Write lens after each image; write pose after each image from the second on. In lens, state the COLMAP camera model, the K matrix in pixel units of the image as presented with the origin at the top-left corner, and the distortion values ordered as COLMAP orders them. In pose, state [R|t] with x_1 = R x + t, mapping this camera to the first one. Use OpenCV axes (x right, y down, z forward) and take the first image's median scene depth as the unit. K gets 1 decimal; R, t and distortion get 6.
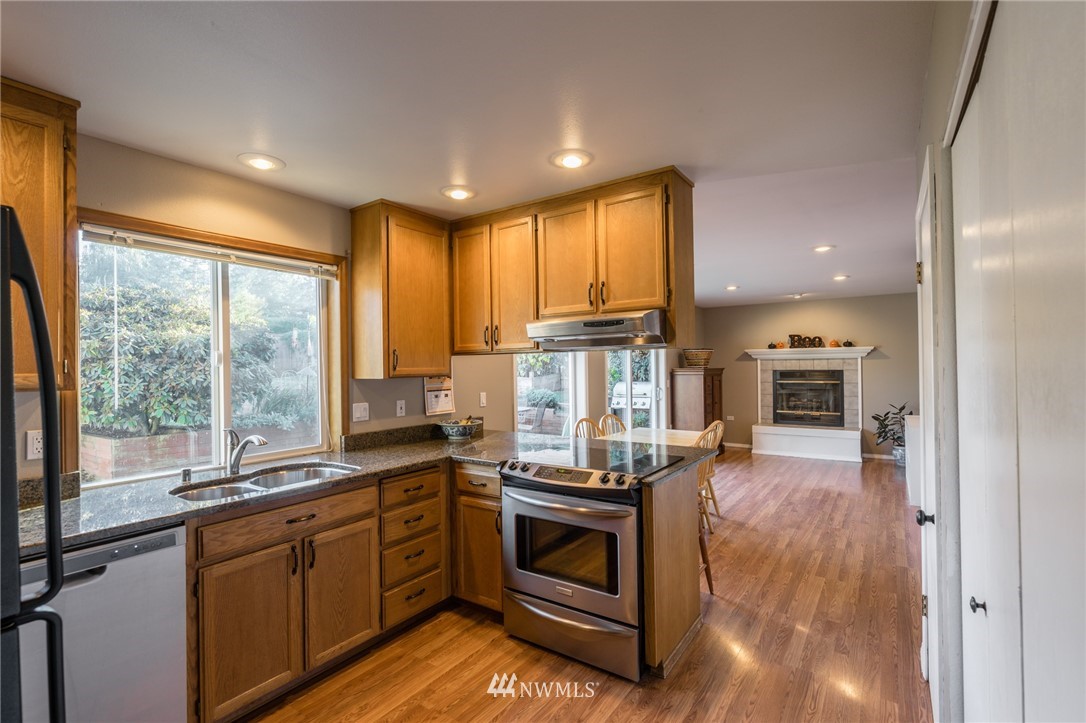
lens RADIAL K [[495.7, 0, 545.7], [0, 495.7, 361.7], [0, 0, 1]] dist [-0.005952, 0.000975]
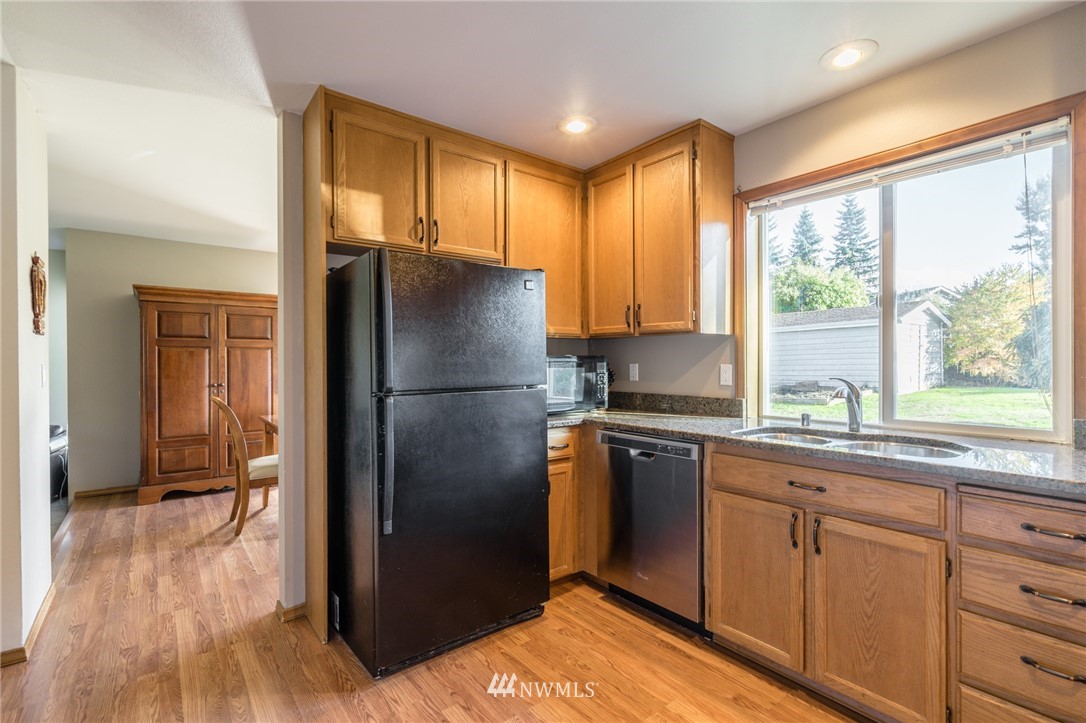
lens RADIAL K [[495.7, 0, 545.1], [0, 495.7, 364.6], [0, 0, 1]] dist [-0.005952, 0.000975]
pose [[-0.294517, 0.018436, -0.955468, 0.379249], [0.015090, 0.999779, 0.014639, 0.093259], [0.955527, -0.010107, -0.294730, 0.779727]]
